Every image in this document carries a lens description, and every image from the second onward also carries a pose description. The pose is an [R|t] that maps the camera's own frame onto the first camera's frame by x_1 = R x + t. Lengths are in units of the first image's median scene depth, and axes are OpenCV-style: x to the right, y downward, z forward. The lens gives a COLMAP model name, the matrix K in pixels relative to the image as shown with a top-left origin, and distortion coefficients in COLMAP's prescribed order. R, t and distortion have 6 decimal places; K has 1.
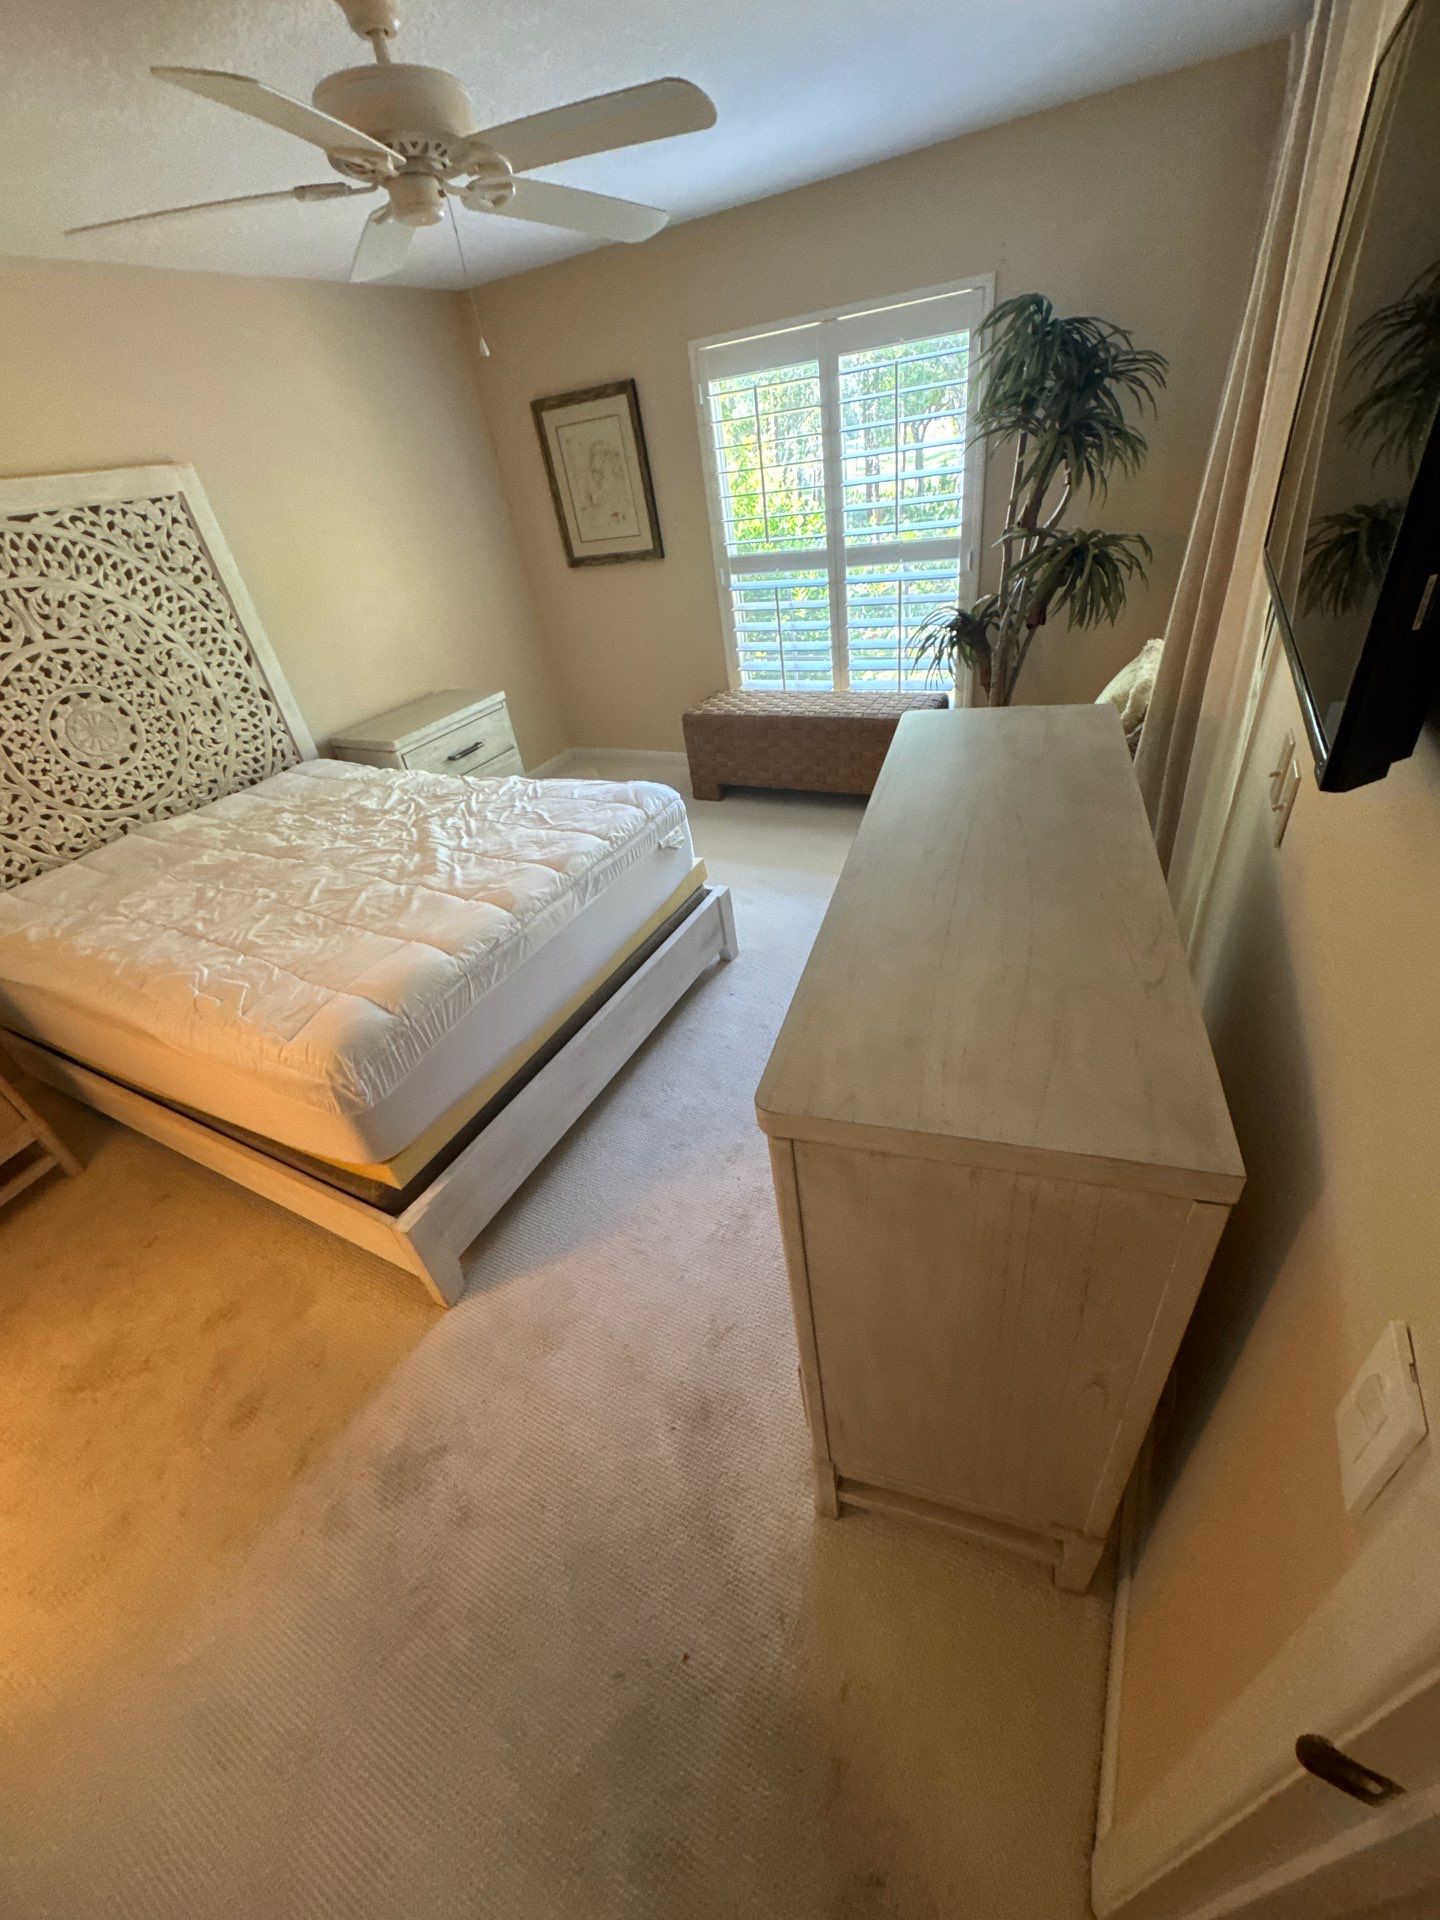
lens RADIAL K [[763.8, 0, 720.0], [0, 763.8, 960.0], [0, 0, 1]] dist [-0.001405, -0.000275]
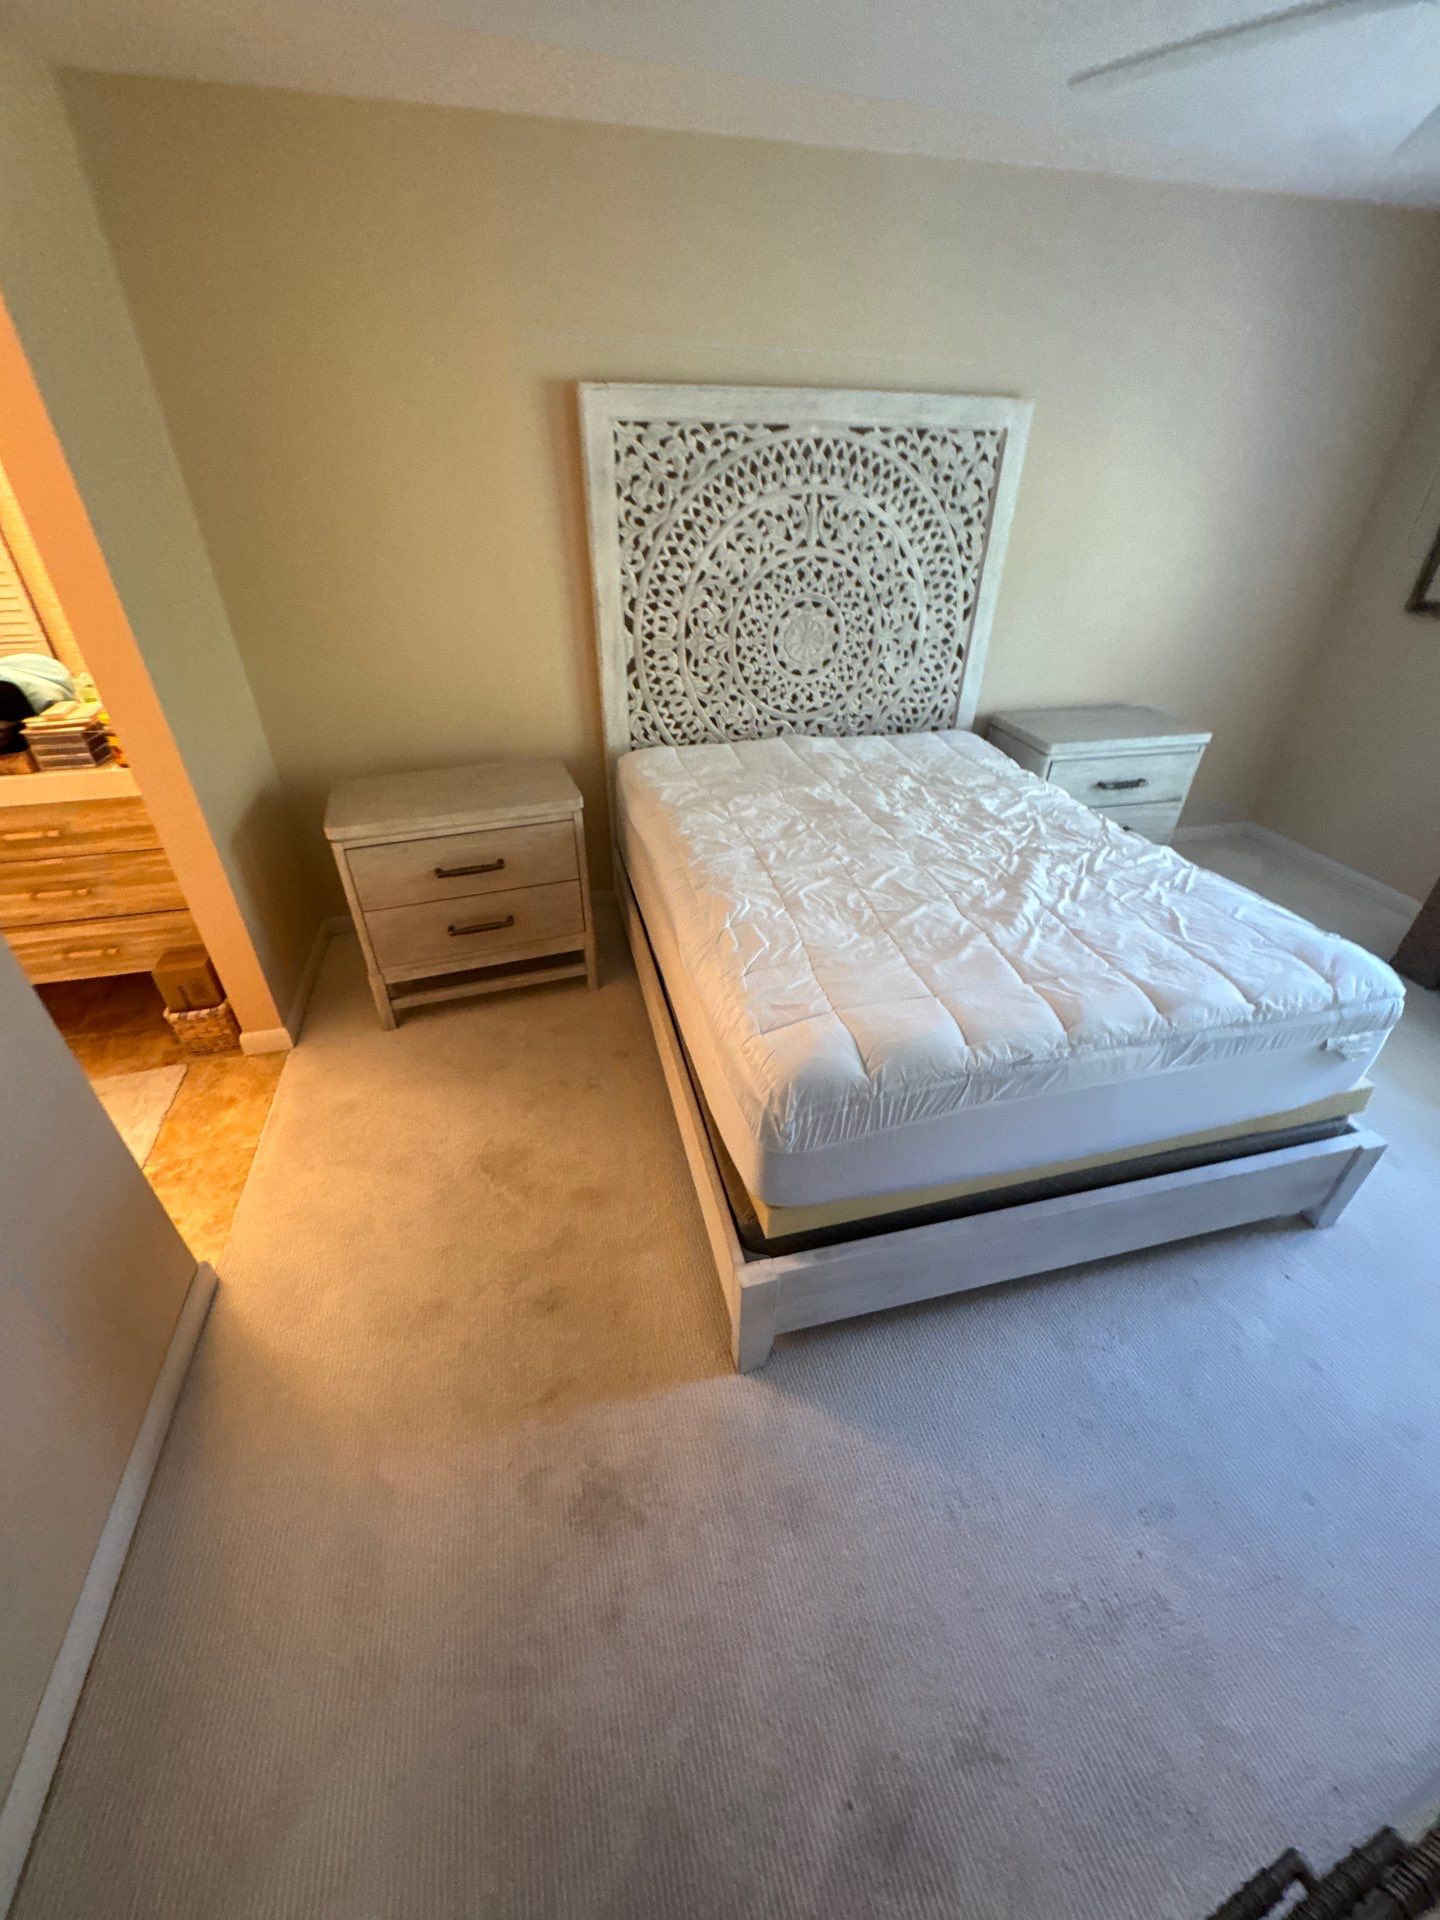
lens RADIAL K [[763.8, 0, 720.0], [0, 763.8, 960.0], [0, 0, 1]] dist [-0.001405, -0.000275]
pose [[0.658753, 0.516993, -0.546592, -0.093443], [-0.502012, 0.843169, 0.192485, -0.070356], [0.560383, 0.147596, 0.814977, 0.141681]]
